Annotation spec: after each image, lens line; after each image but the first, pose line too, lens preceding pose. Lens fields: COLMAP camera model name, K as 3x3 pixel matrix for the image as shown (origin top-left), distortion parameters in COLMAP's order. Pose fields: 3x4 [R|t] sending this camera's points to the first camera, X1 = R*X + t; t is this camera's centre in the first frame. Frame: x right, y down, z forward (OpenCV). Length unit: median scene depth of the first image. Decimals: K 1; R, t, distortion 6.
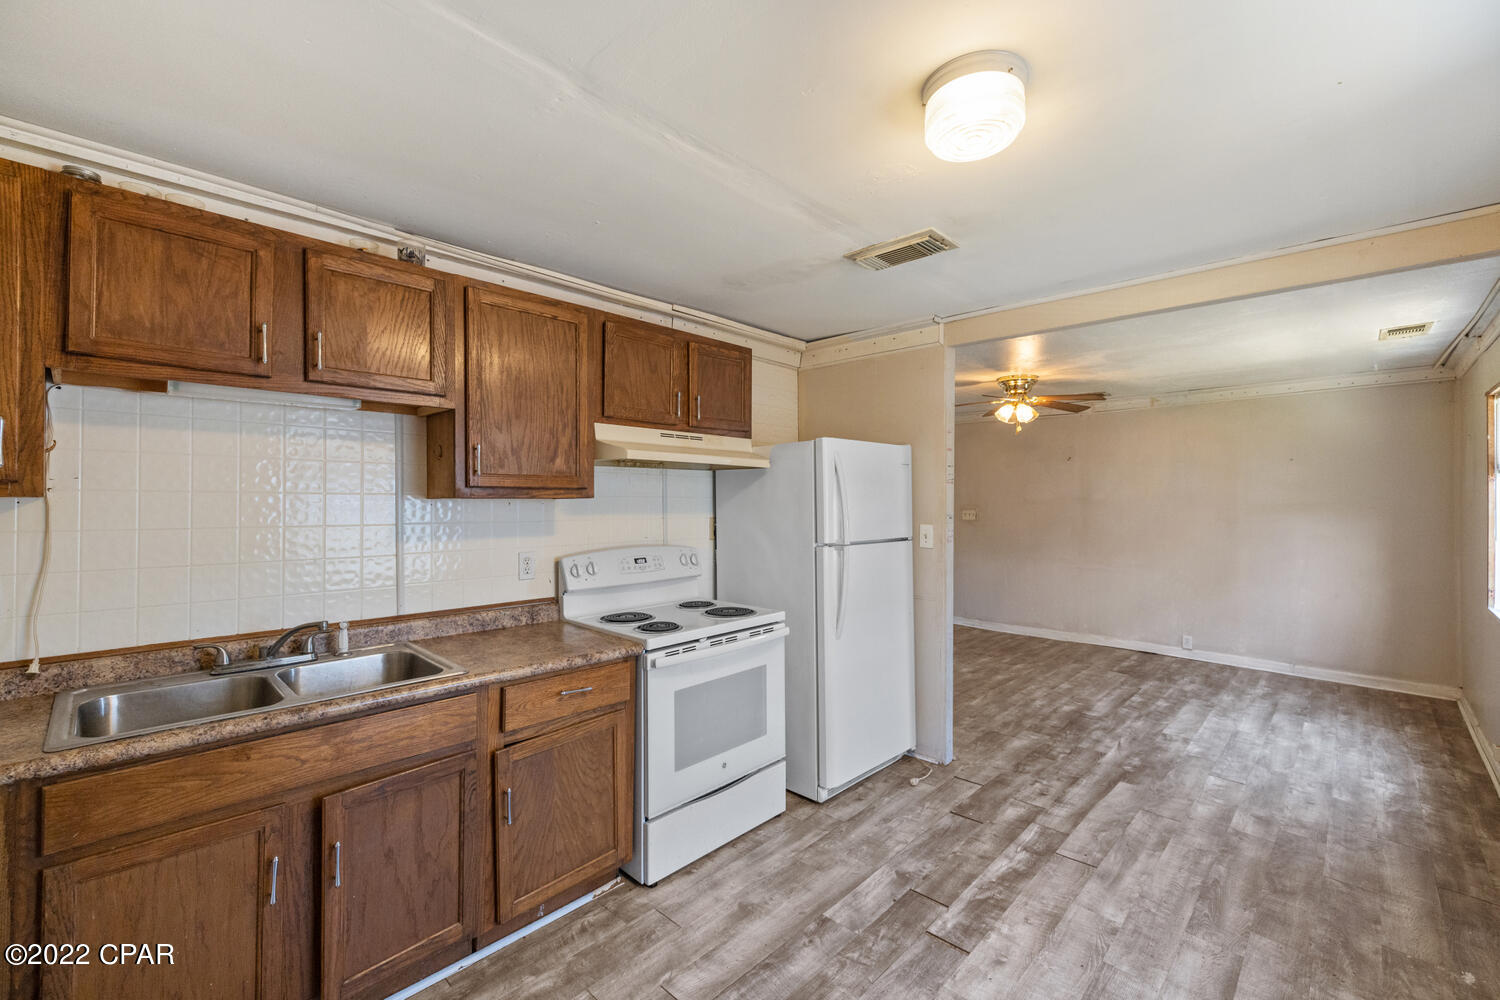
lens RADIAL K [[629.3, 0, 743.1], [0, 629.3, 495.2], [0, 0, 1]] dist [-0.000947, -0.000144]
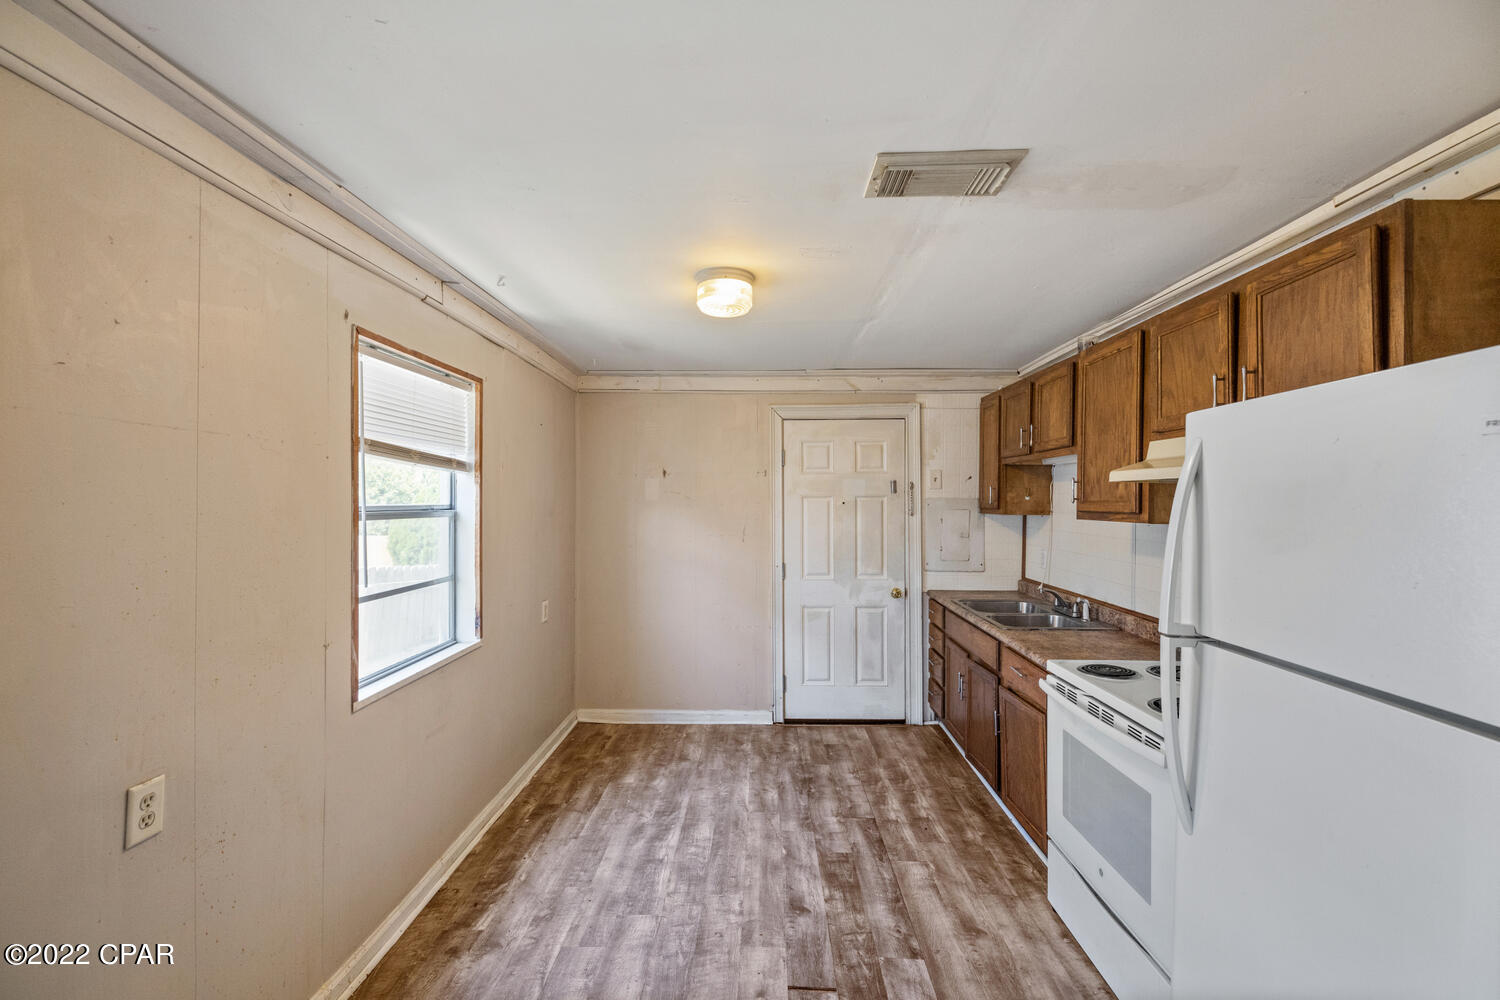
lens RADIAL K [[629.3, 0, 746.7], [0, 629.3, 501.2], [0, 0, 1]] dist [-0.000947, -0.000144]
pose [[-0.735692, -0.000910, -0.677316, 1.038433], [-0.000185, 0.999999, -0.001143, -0.033899], [0.677316, -0.000715, -0.735692, 1.622398]]
